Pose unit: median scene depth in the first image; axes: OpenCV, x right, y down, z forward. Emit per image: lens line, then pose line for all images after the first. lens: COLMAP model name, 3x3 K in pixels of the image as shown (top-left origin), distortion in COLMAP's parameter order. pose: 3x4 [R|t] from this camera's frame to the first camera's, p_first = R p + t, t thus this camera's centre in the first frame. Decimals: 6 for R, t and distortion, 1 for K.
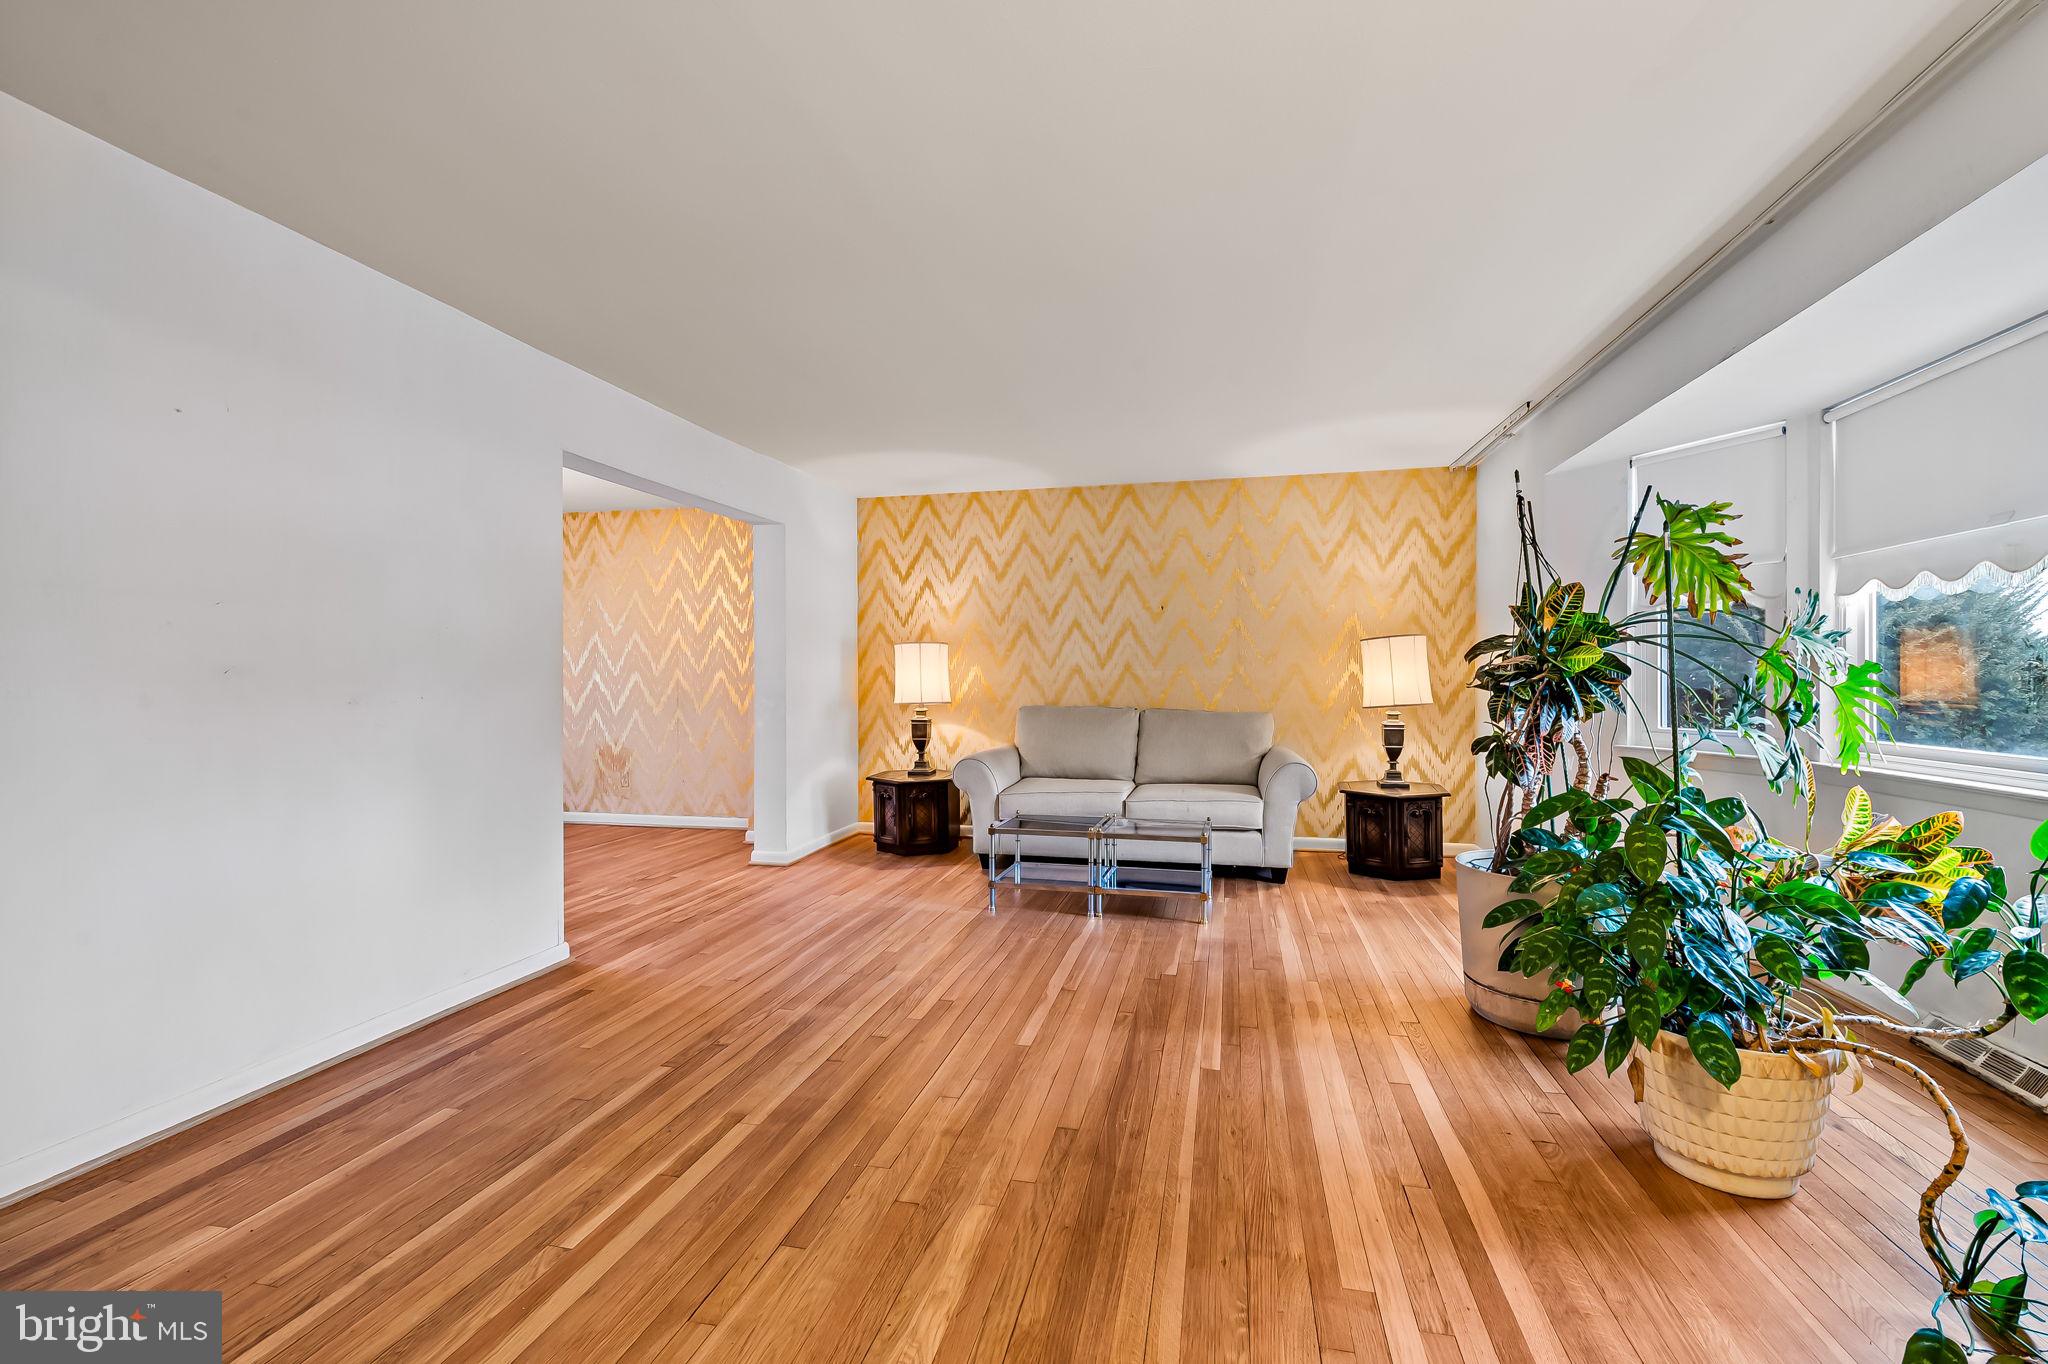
lens RADIAL K [[814.1, 0, 1031.0], [0, 814.1, 691.8], [0, 0, 1]] dist [0.013630, -0.000487]
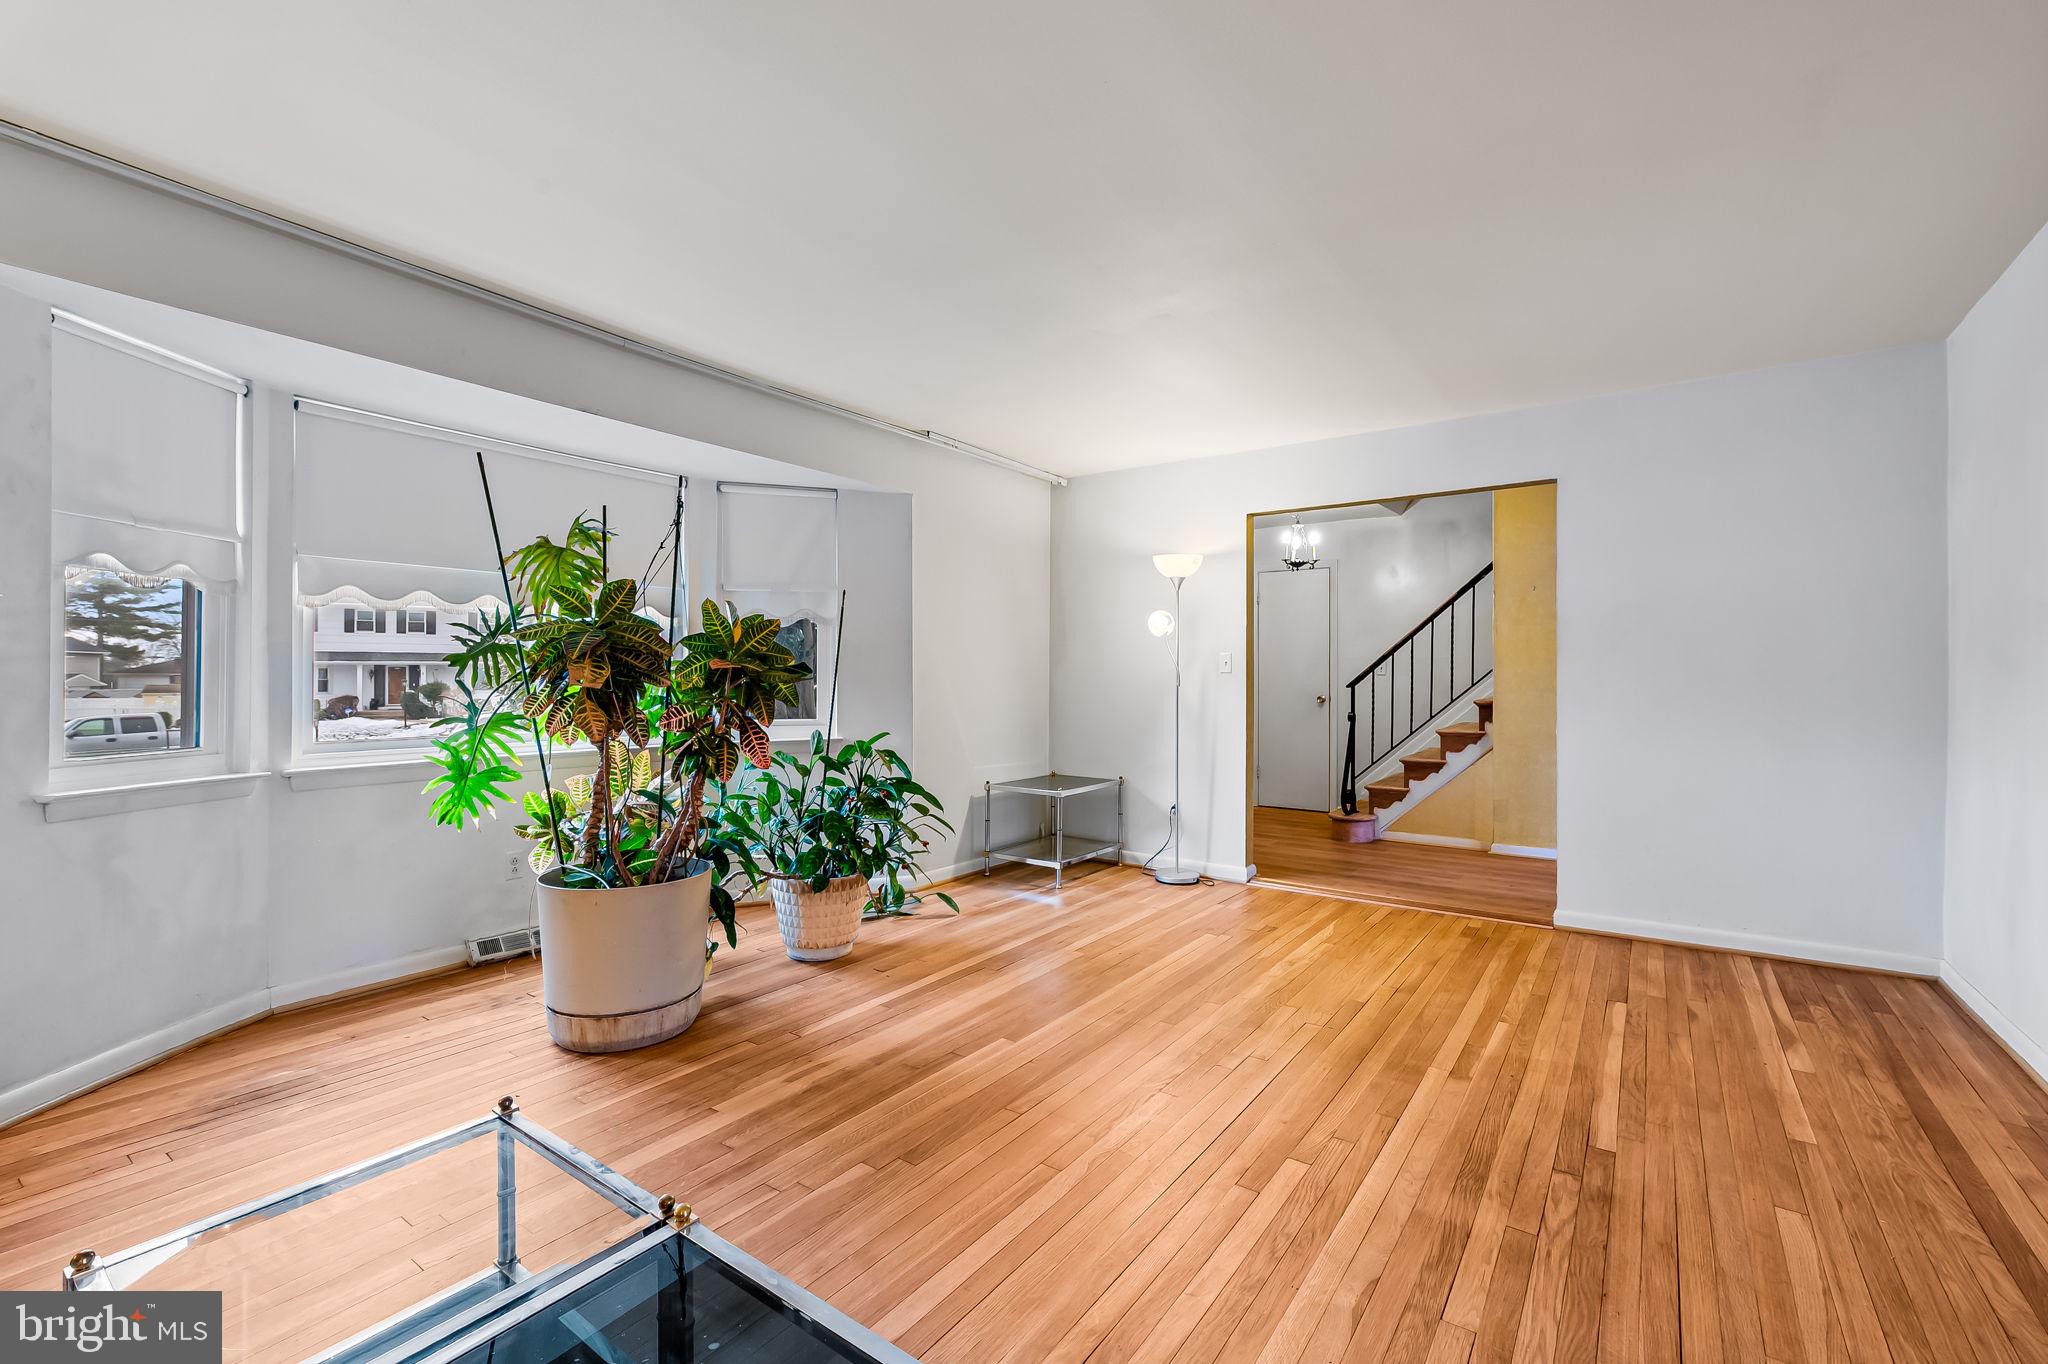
lens RADIAL K [[814.1, 0, 1031.0], [0, 814.1, 691.8], [0, 0, 1]] dist [0.013630, -0.000487]
pose [[-0.912237, -0.007378, 0.409597, -0.280388], [0.007005, 0.999411, 0.033602, -0.043588], [-0.409603, 0.033522, -0.911648, 2.204705]]
